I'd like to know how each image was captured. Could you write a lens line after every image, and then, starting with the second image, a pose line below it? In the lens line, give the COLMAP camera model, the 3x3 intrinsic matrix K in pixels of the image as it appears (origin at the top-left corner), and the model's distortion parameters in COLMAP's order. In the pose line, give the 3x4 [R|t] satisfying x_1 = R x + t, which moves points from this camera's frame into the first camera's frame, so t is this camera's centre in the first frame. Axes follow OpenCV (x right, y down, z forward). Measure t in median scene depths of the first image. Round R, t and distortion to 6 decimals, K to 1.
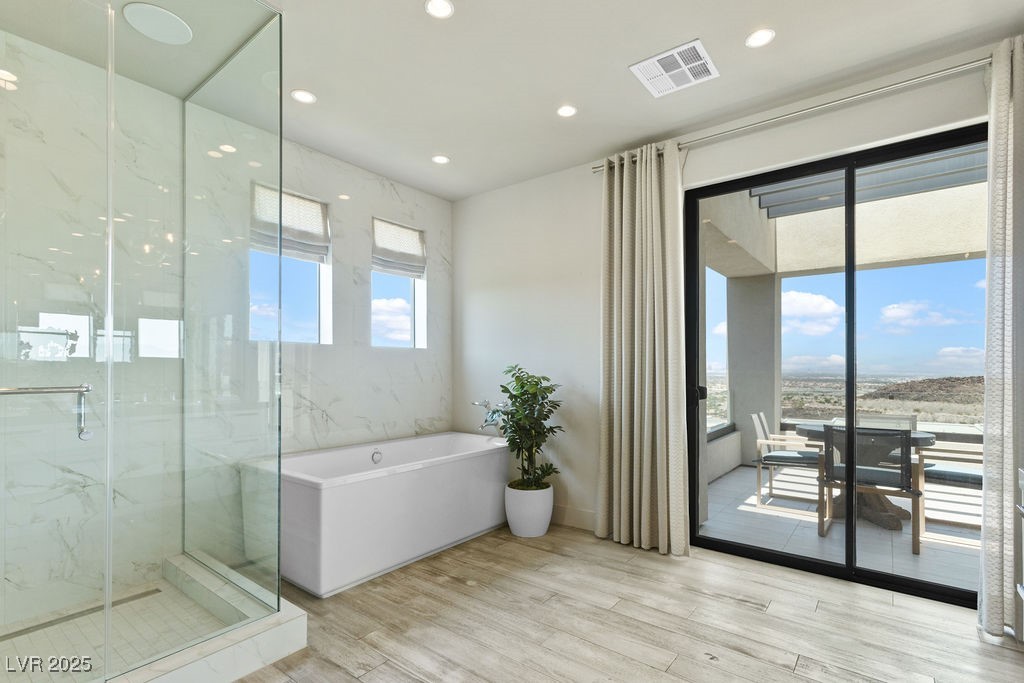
lens RADIAL K [[481.3, 0, 520.4], [0, 481.3, 362.0], [0, 0, 1]] dist [0.000559, 0.000303]
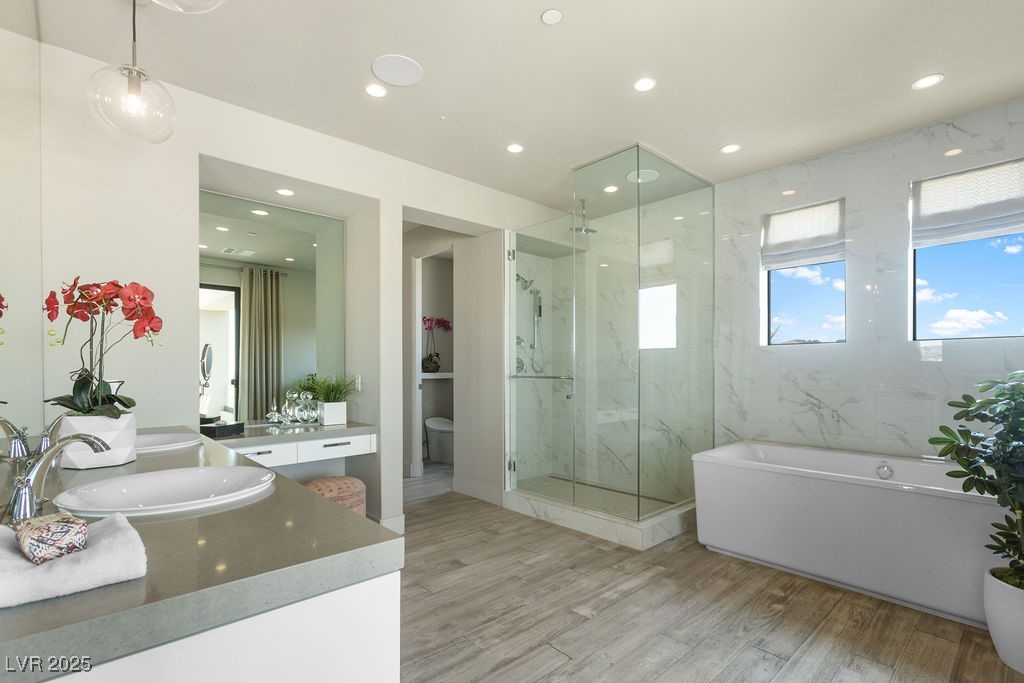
lens RADIAL K [[481.3, 0, 520.4], [0, 481.3, 362.0], [0, 0, 1]] dist [0.000559, 0.000303]
pose [[-0.162067, -0.009518, -0.986734, 0.880981], [0.015286, 0.999809, -0.012155, 0.003421], [0.986661, -0.017053, -0.161891, 0.684469]]
